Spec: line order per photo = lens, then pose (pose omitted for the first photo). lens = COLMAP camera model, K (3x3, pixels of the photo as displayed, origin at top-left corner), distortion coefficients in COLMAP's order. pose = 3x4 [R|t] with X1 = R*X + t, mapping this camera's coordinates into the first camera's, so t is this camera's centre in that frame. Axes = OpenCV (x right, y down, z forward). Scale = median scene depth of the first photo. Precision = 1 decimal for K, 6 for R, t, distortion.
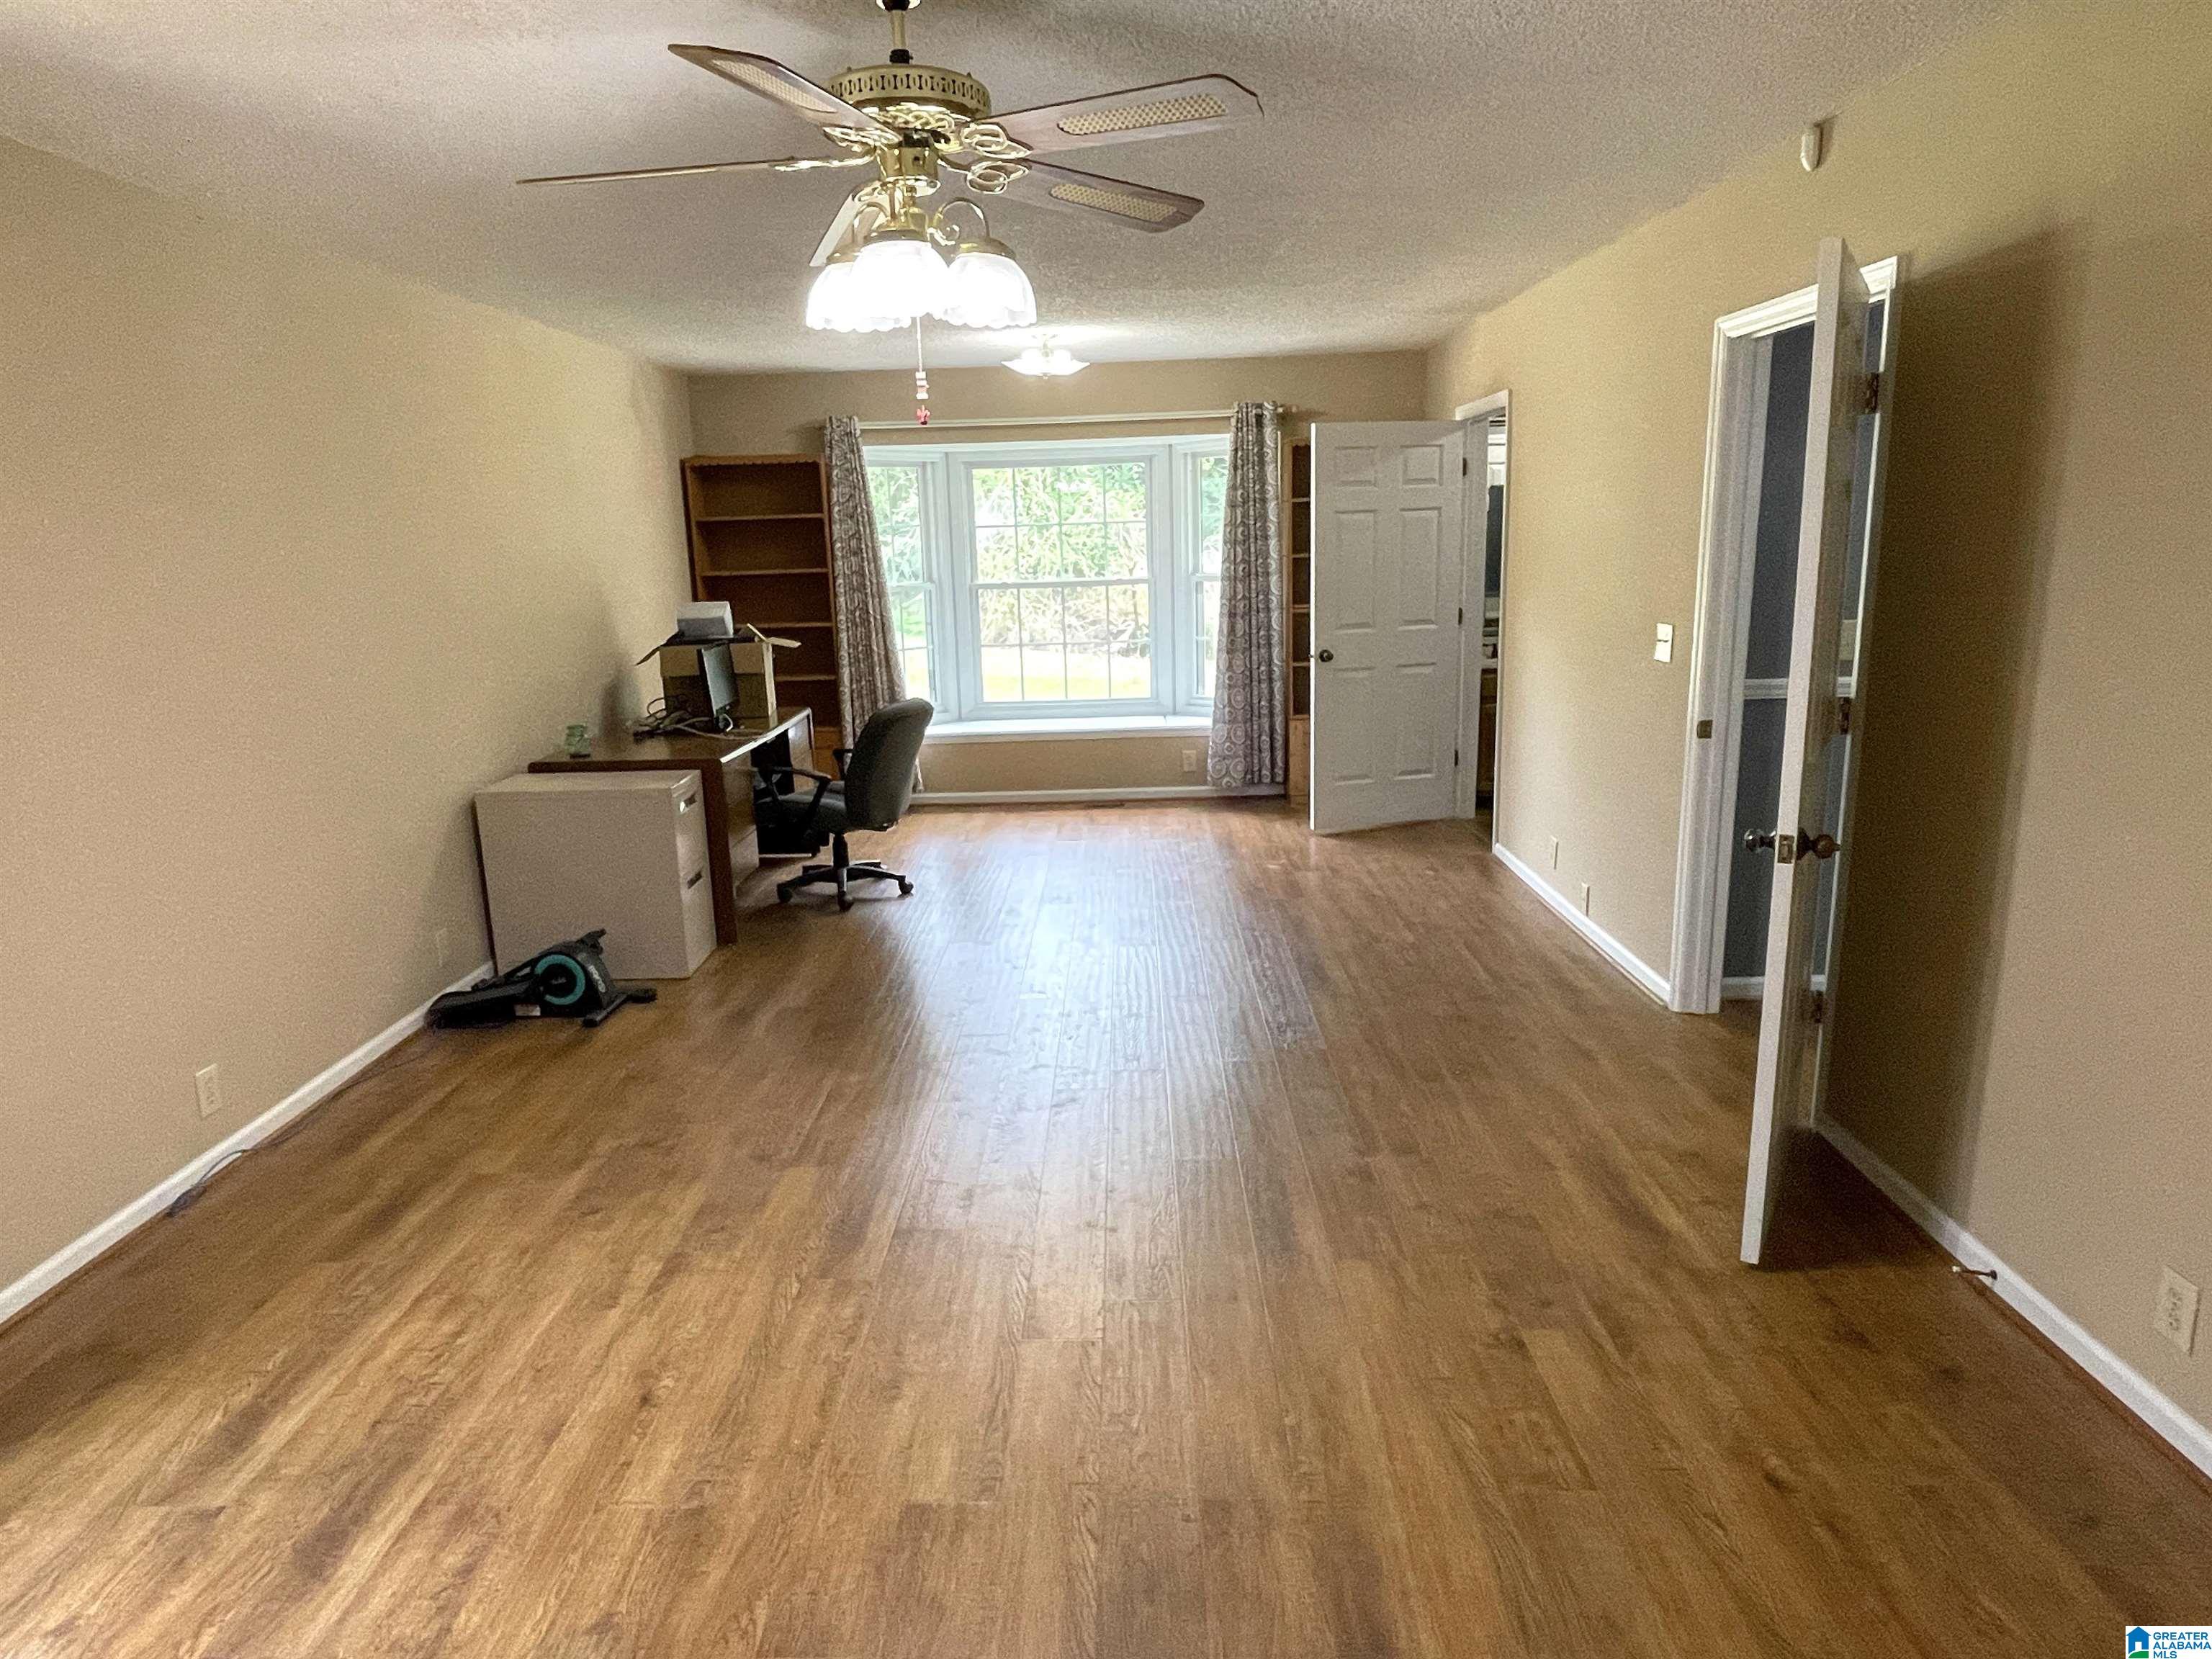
lens RADIAL K [[1306.7, 0, 1106.0], [0, 1306.7, 829.5], [0, 0, 1]] dist [-0.002948, -0.000970]
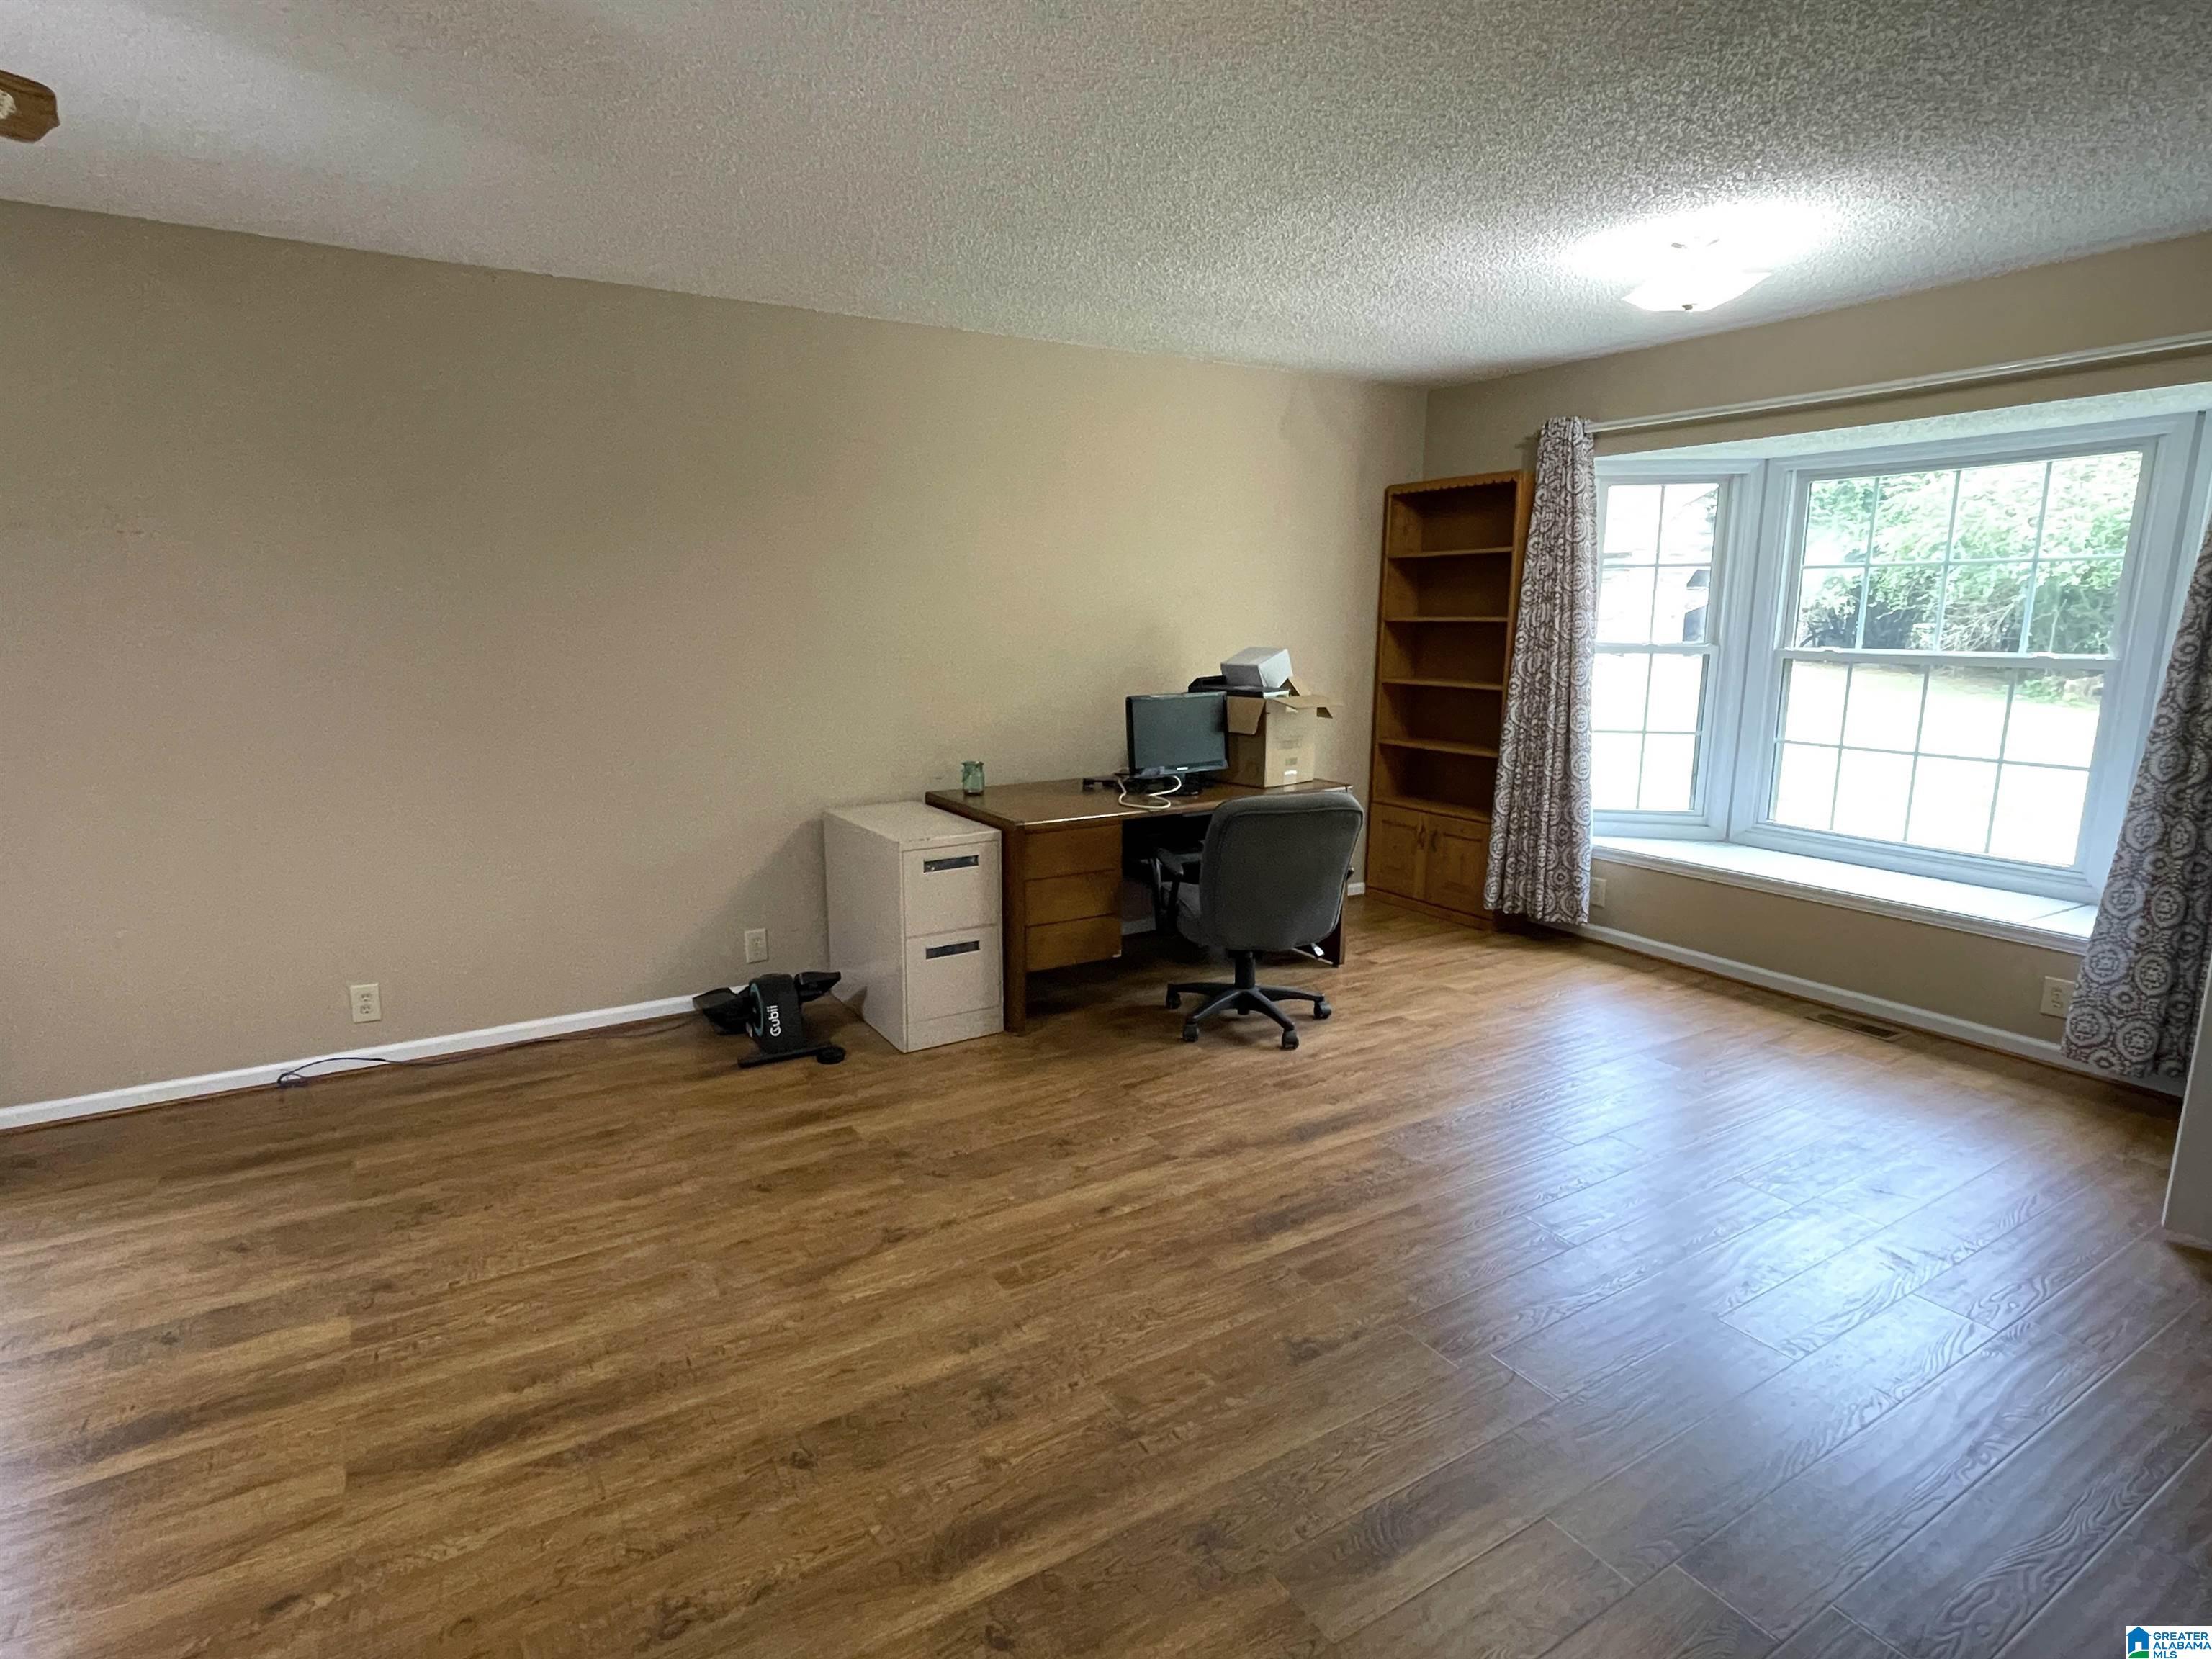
lens RADIAL K [[1162.9, 0, 1093.0], [0, 1162.9, 824.3], [0, 0, 1]] dist [-0.003052, 0.001589]
pose [[0.539434, 0.184992, -0.821455, 0.407357], [-0.202869, 0.975383, 0.086437, -0.146551], [0.817224, 0.120021, 0.563685, 0.695086]]
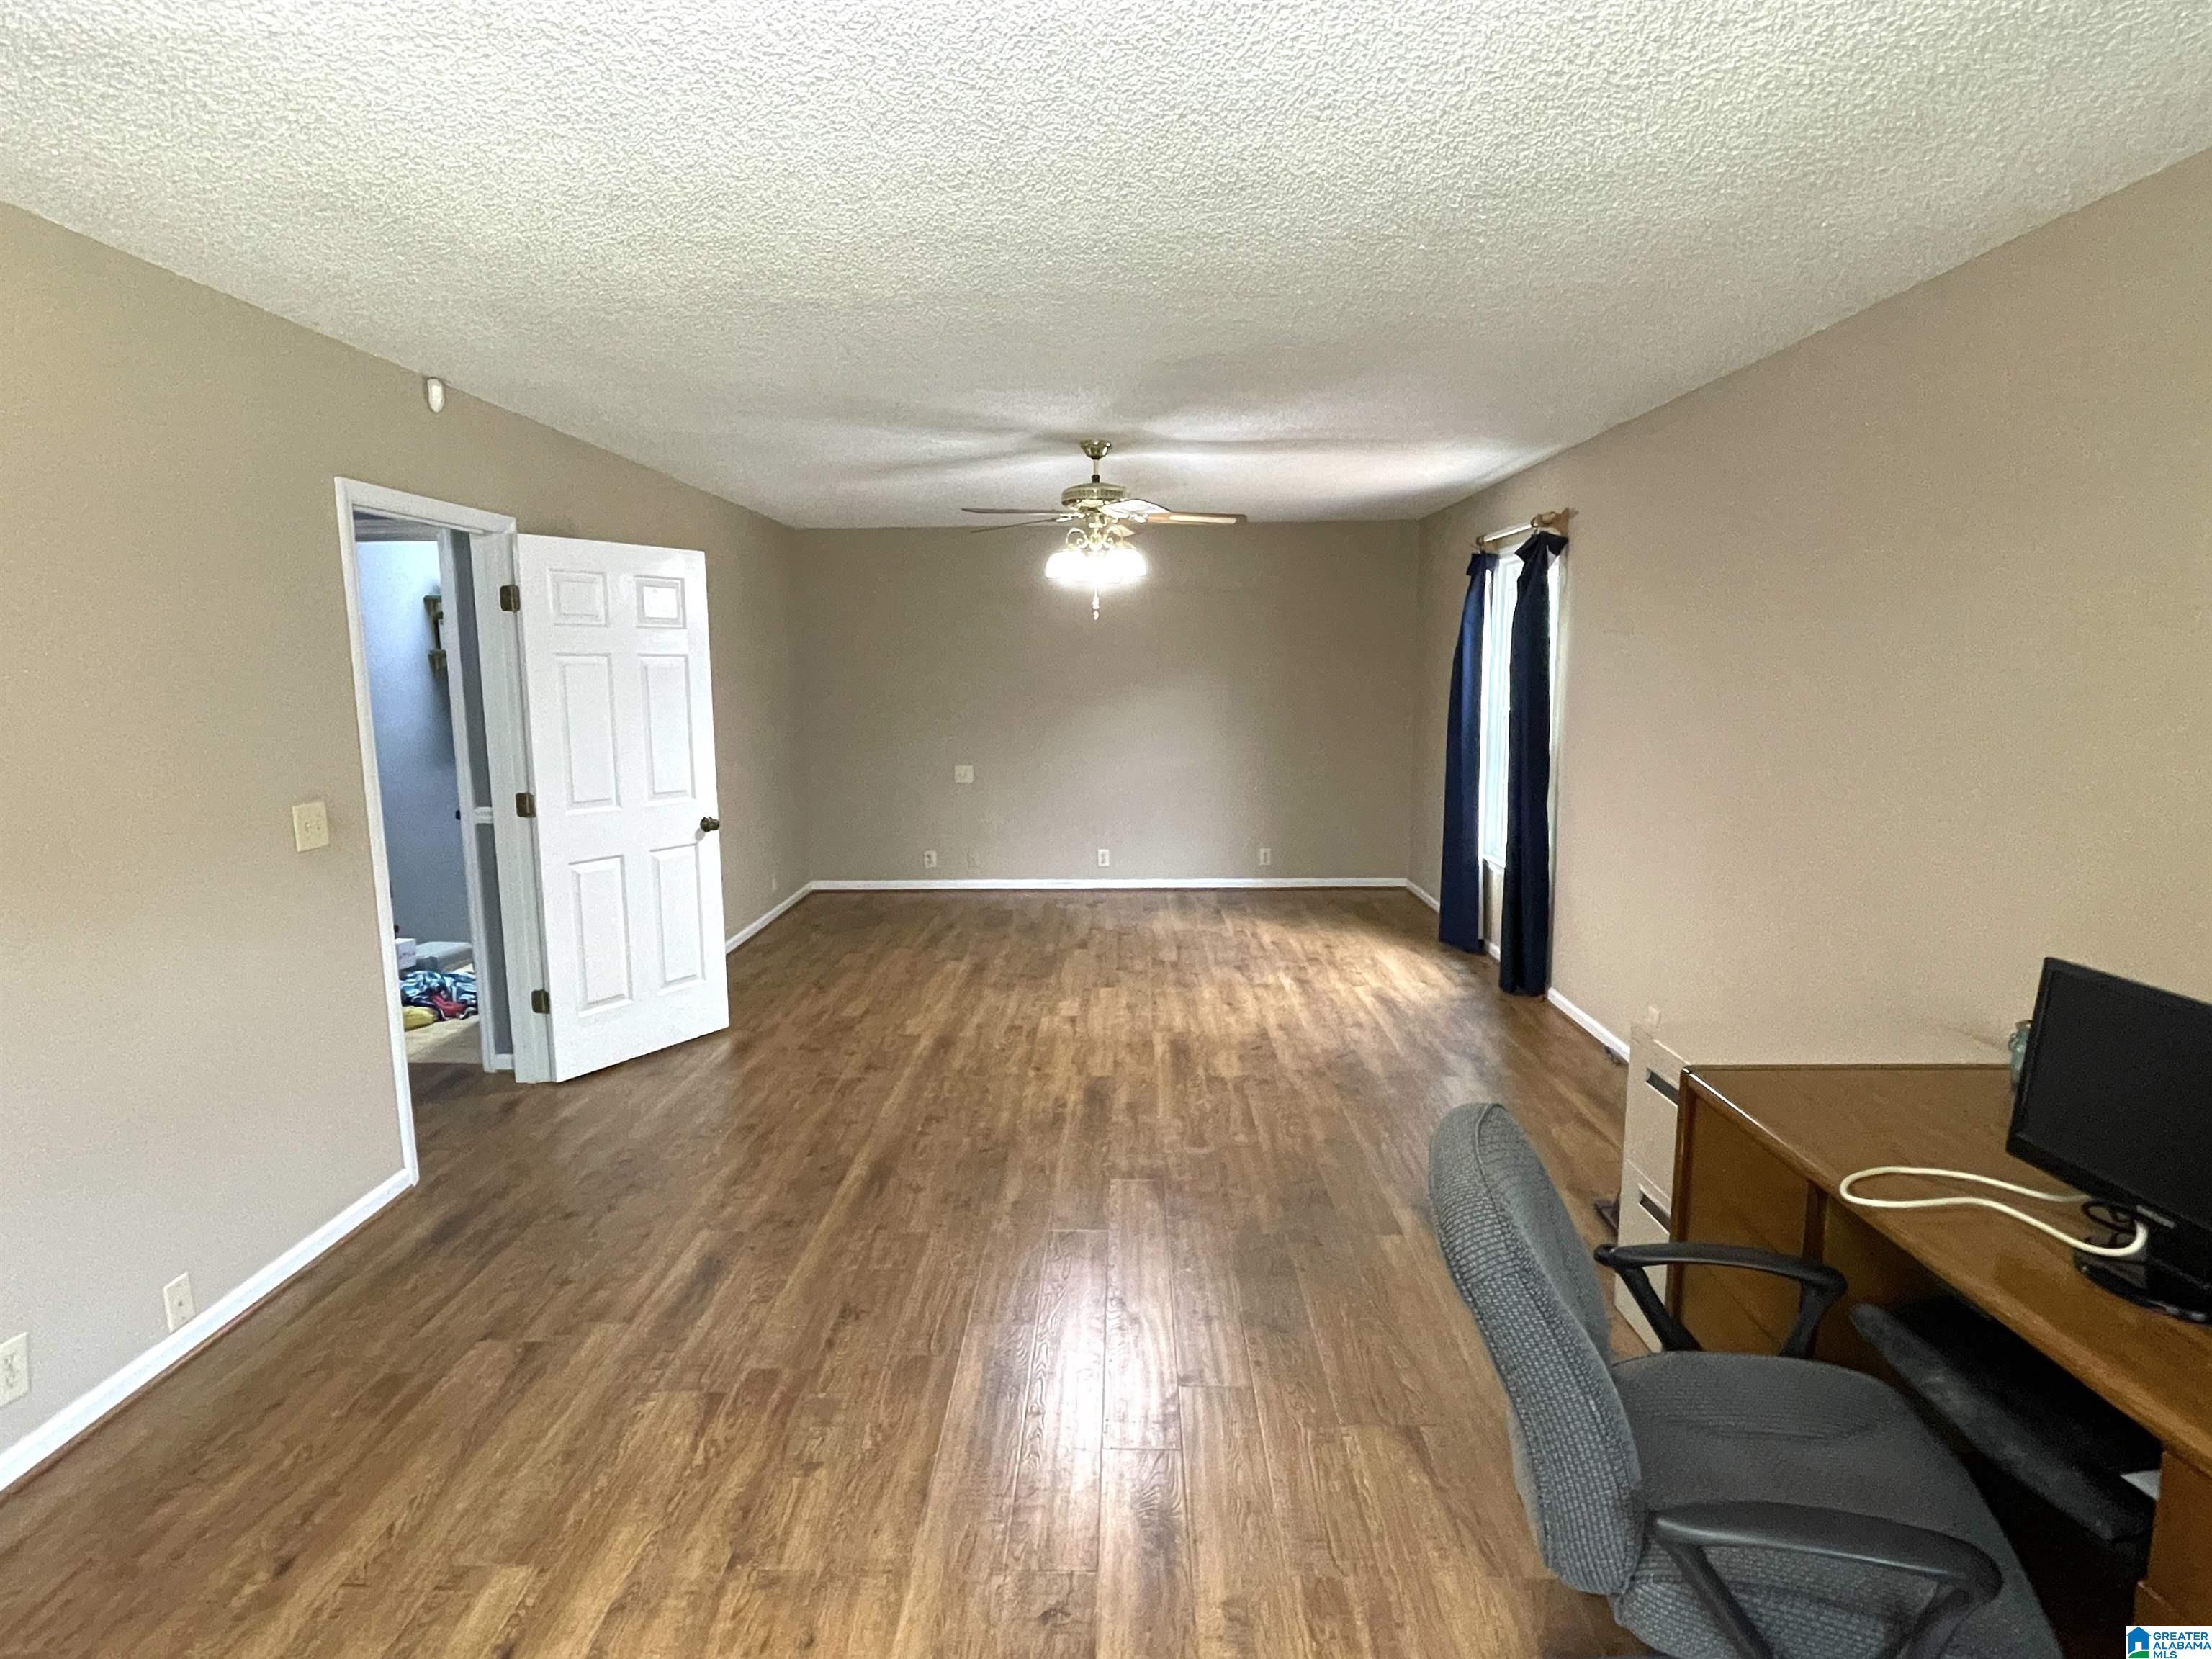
lens RADIAL K [[1162.9, 0, 1093.0], [0, 1162.9, 824.3], [0, 0, 1]] dist [-0.003052, 0.001589]
pose [[-0.999100, 0.037266, 0.020268, -0.082993], [0.042043, 0.933498, 0.356110, -0.366096], [-0.005650, 0.356642, -0.934224, 1.596002]]
